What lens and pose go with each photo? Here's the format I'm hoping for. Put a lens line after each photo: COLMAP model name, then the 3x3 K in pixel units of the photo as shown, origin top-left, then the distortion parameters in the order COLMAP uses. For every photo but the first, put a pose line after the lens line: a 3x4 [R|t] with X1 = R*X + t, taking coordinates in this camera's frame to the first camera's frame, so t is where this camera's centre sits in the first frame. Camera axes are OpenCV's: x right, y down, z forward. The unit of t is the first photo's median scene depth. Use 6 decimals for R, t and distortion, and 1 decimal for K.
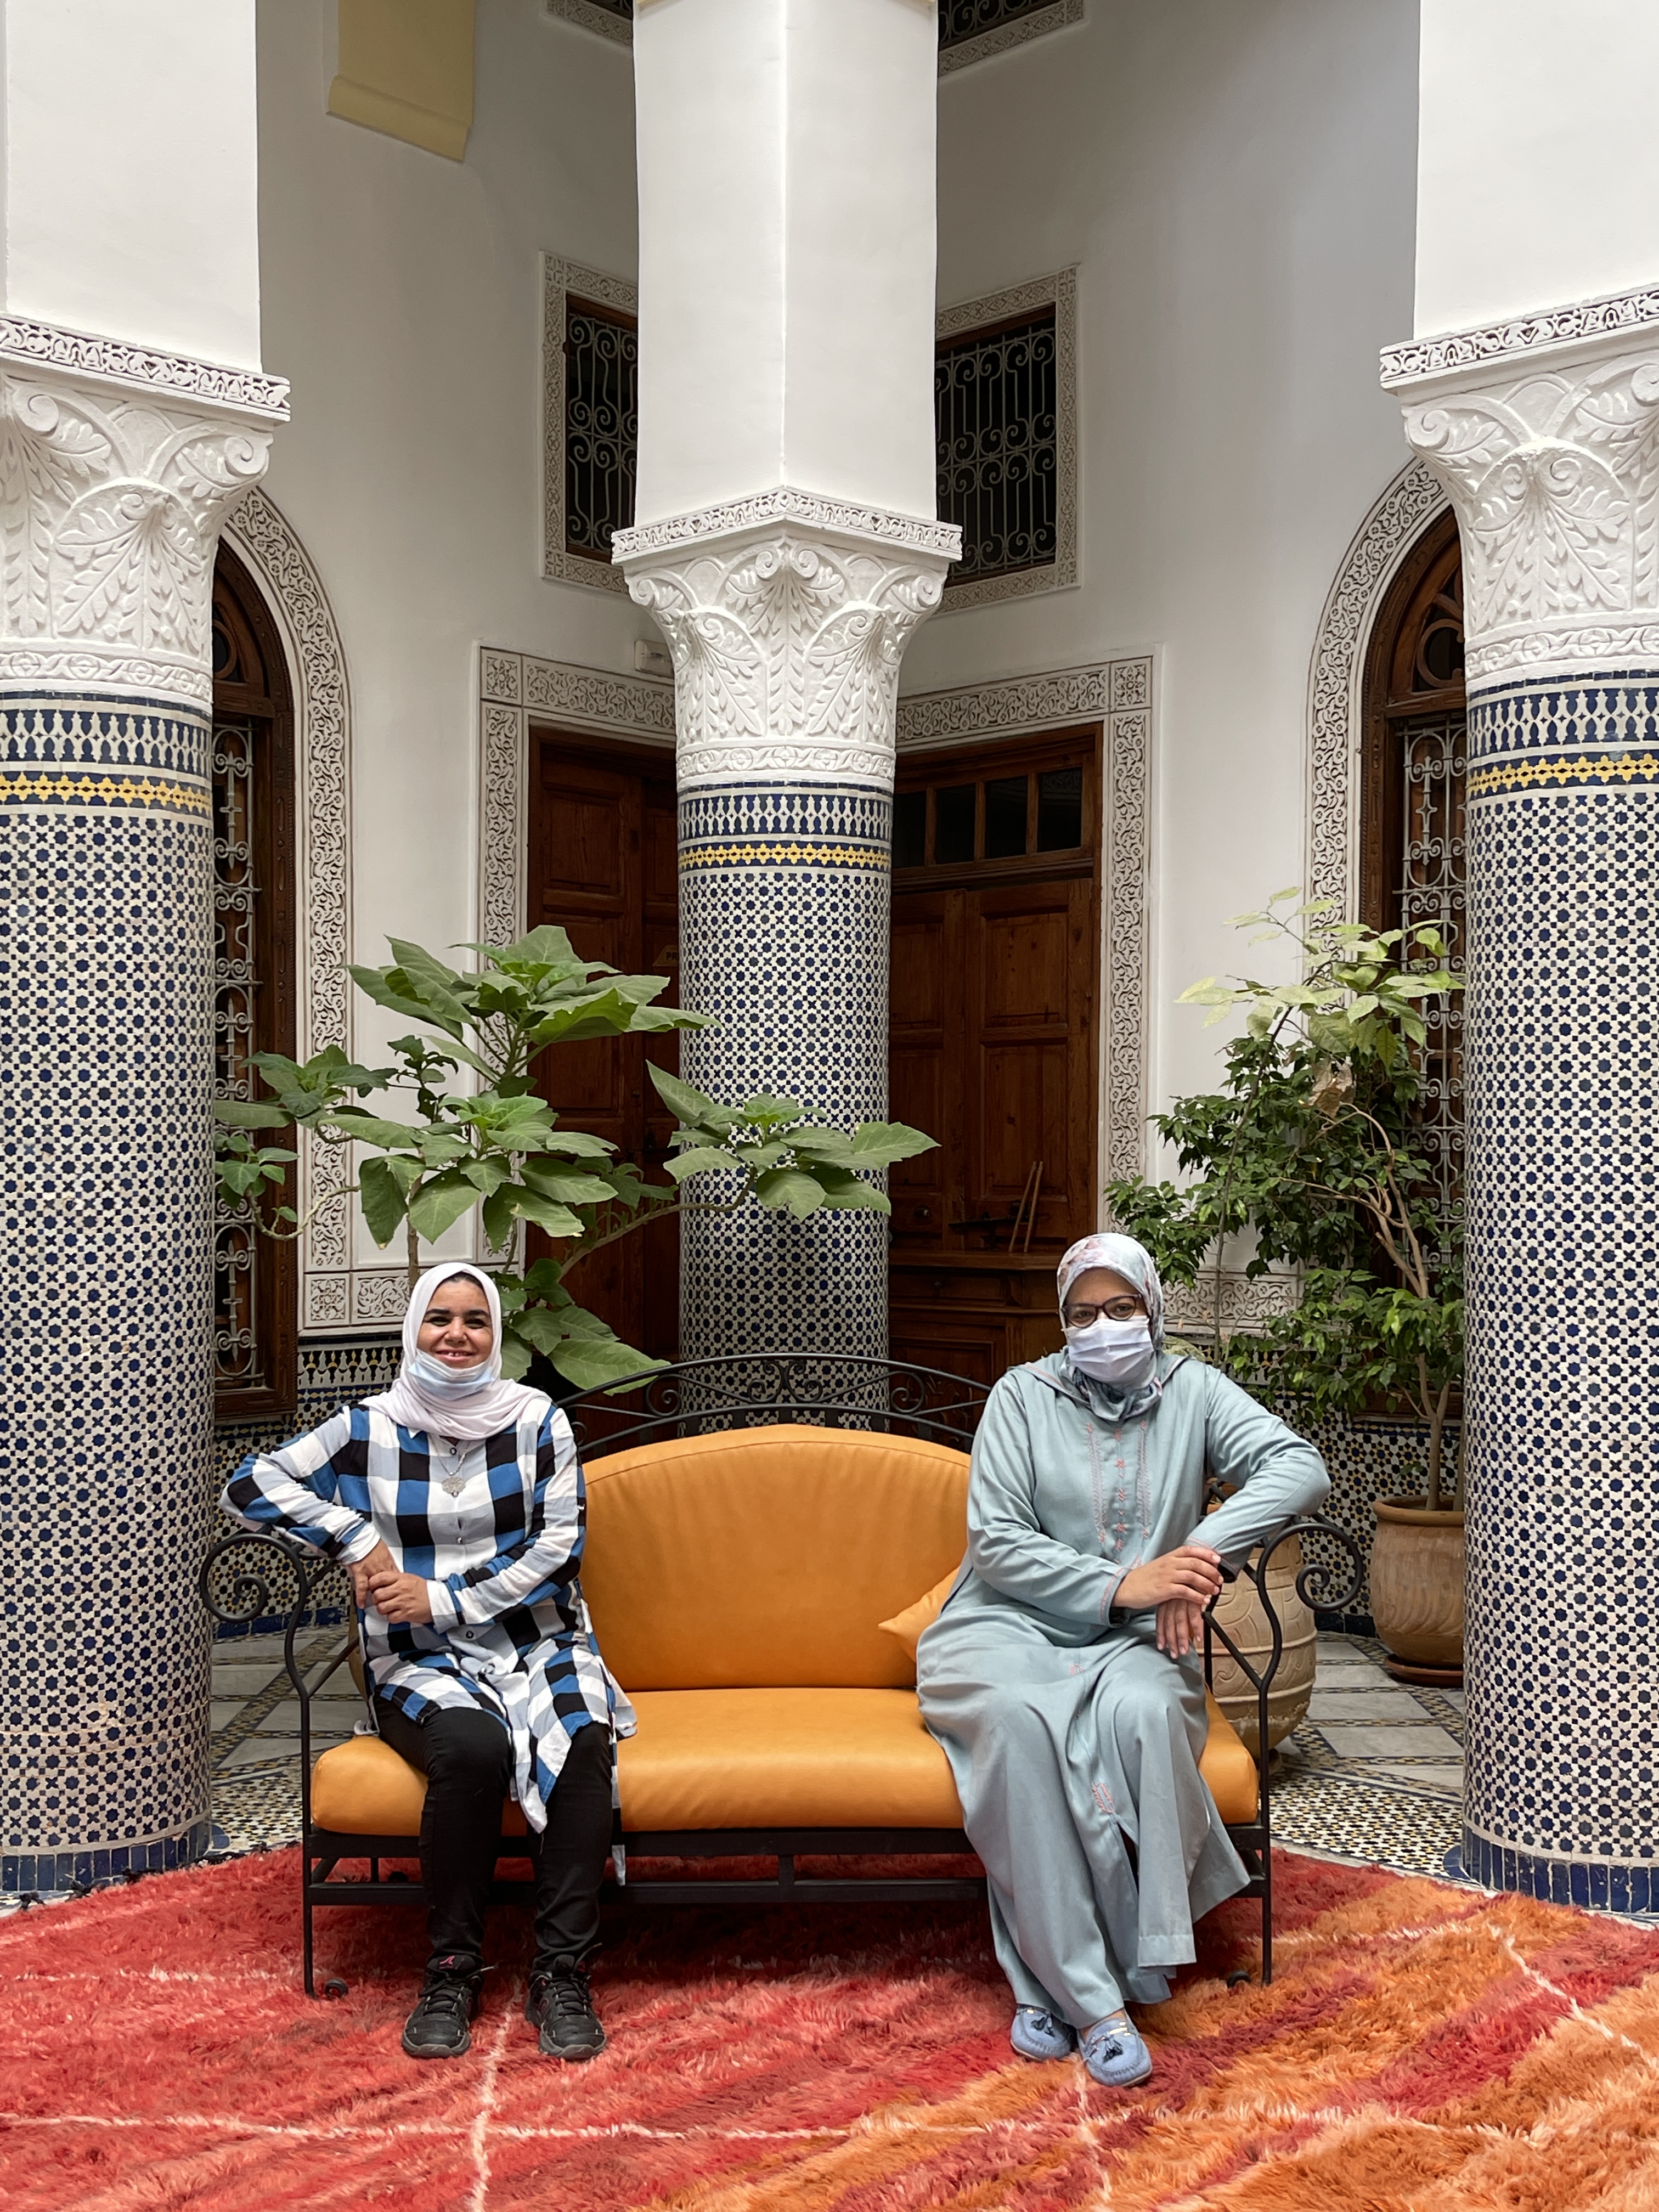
lens RADIAL K [[2502.3, 0, 829.5], [0, 2502.3, 1106.0], [0, 0, 1]] dist [0.003995, -0.047492]
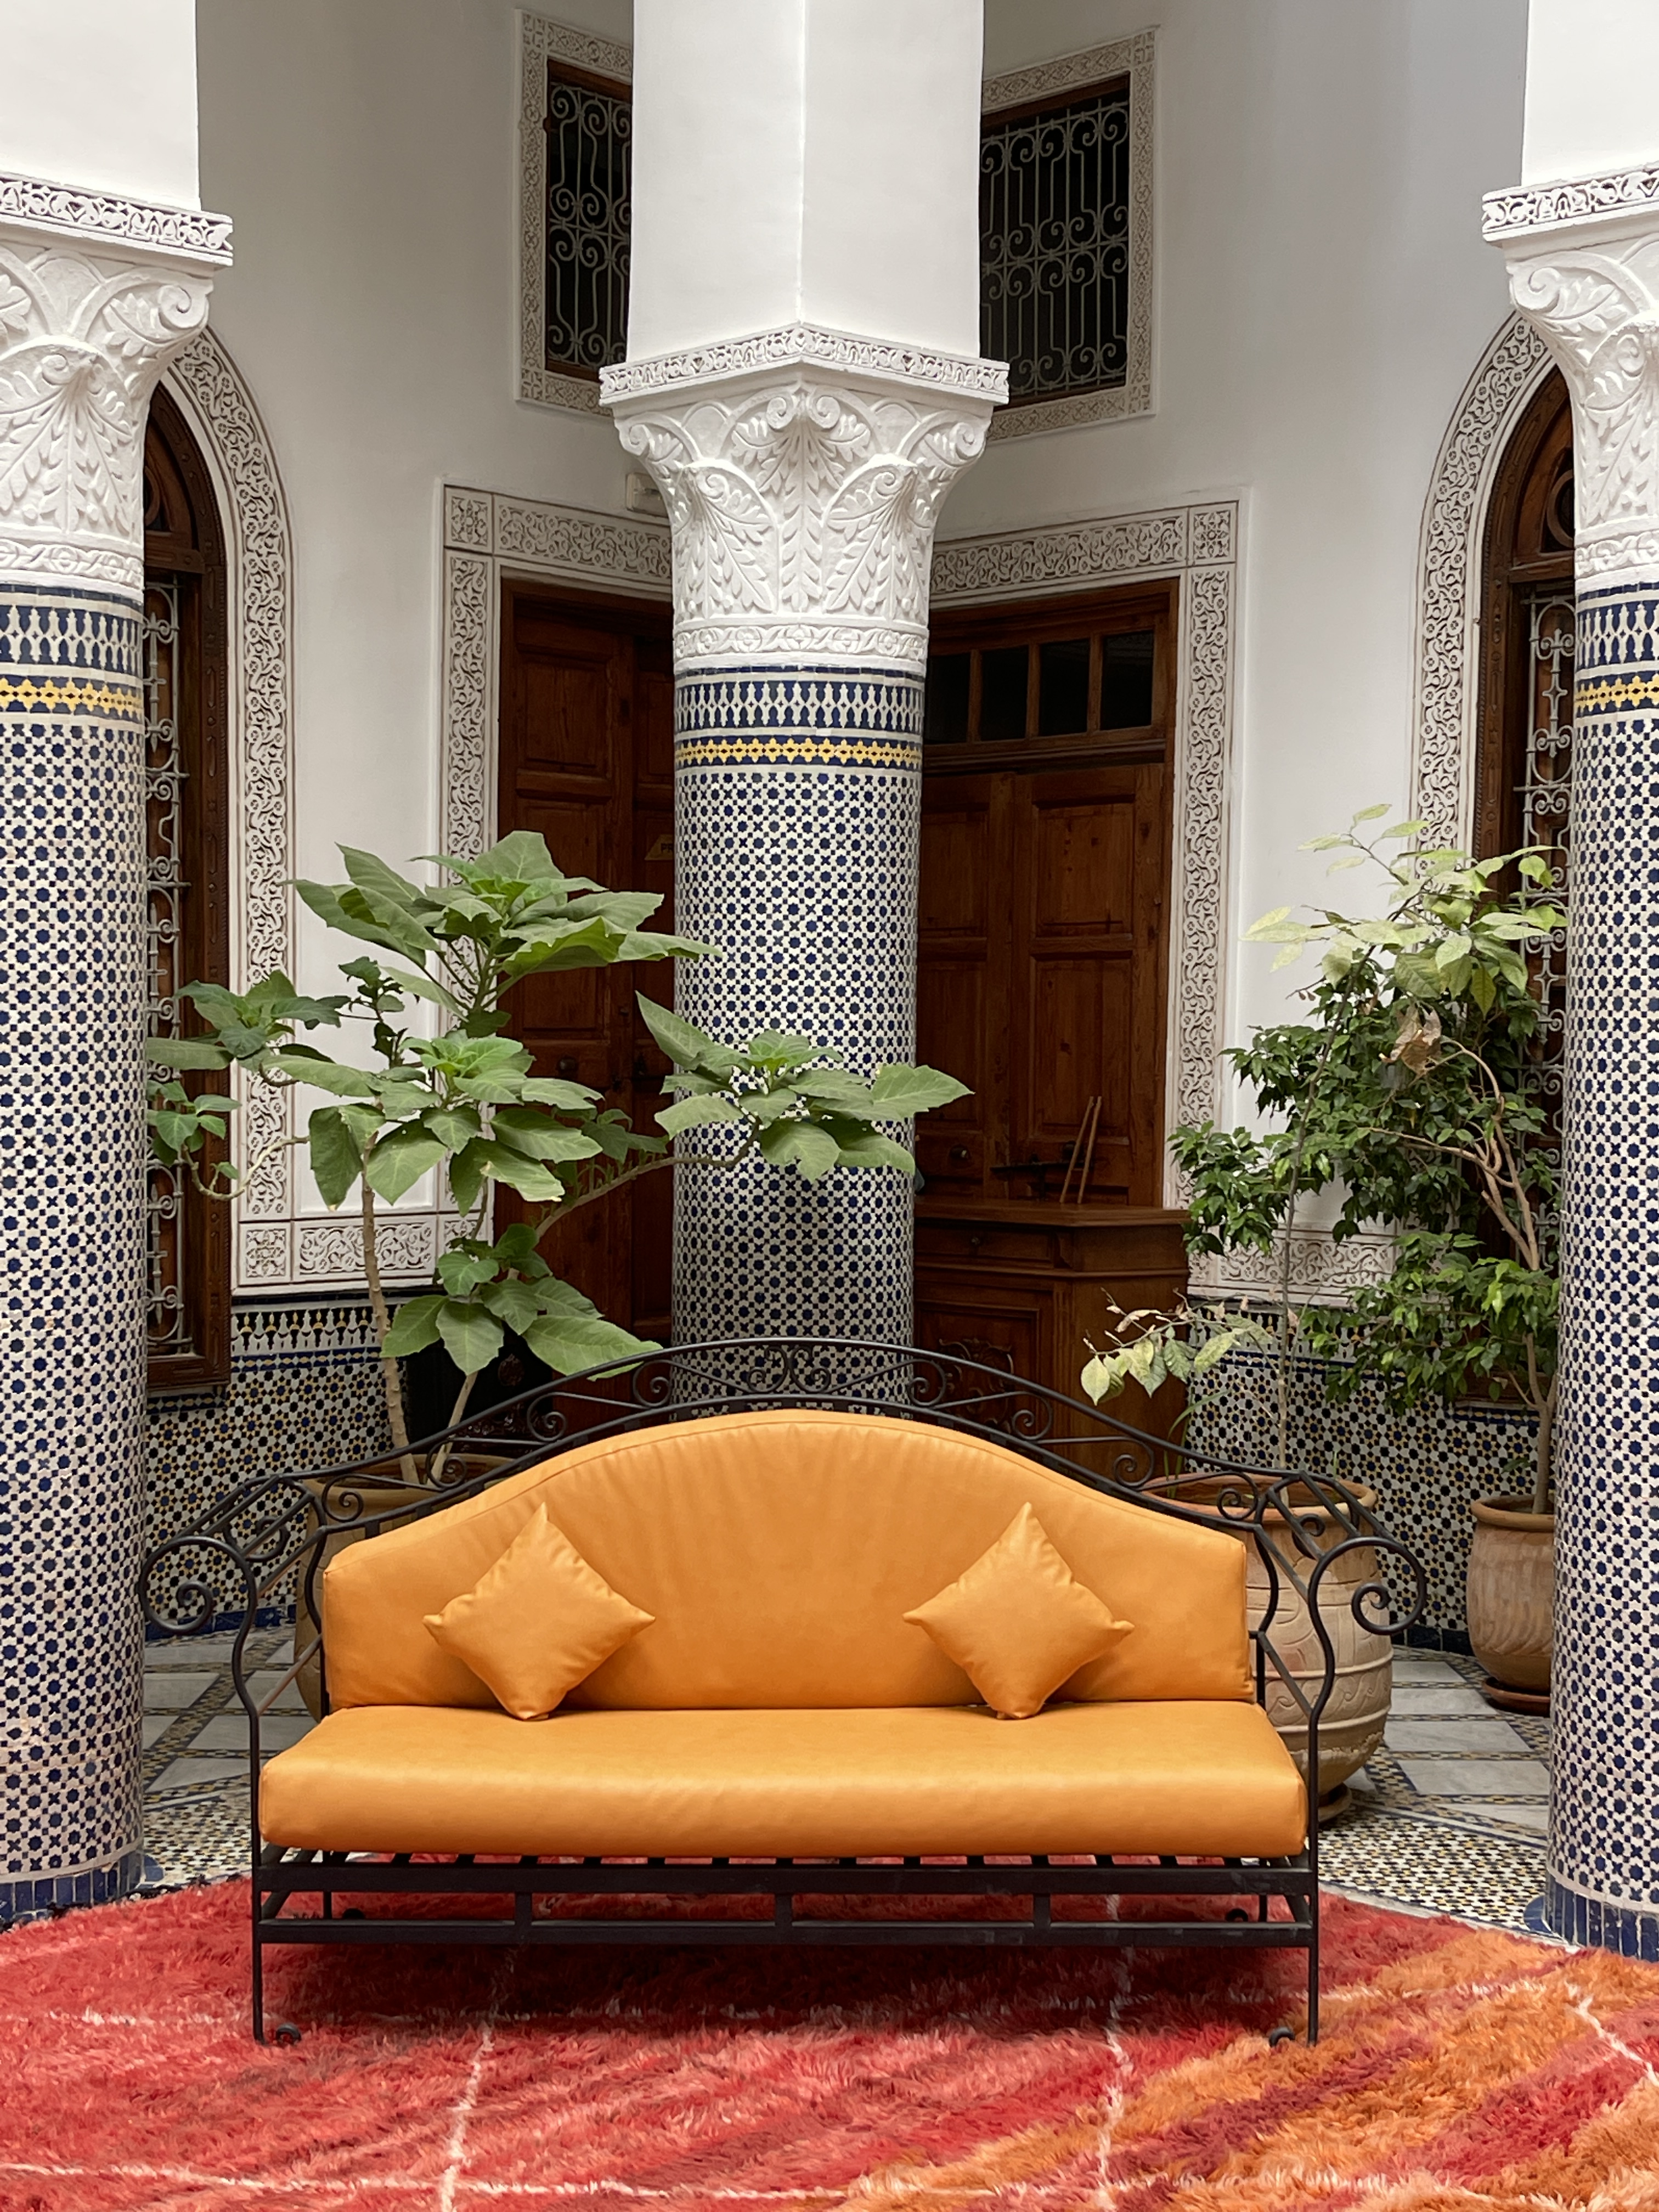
lens RADIAL K [[3139.0, 0, 822.7], [0, 3139.0, 1104.5], [0, 0, 1]] dist [-0.010237, 0.032698]
pose [[0.999858, 0.009298, -0.014059, 0.008703], [-0.008696, 0.999070, 0.042235, -0.030486], [0.014438, -0.042107, 0.999009, -0.106811]]
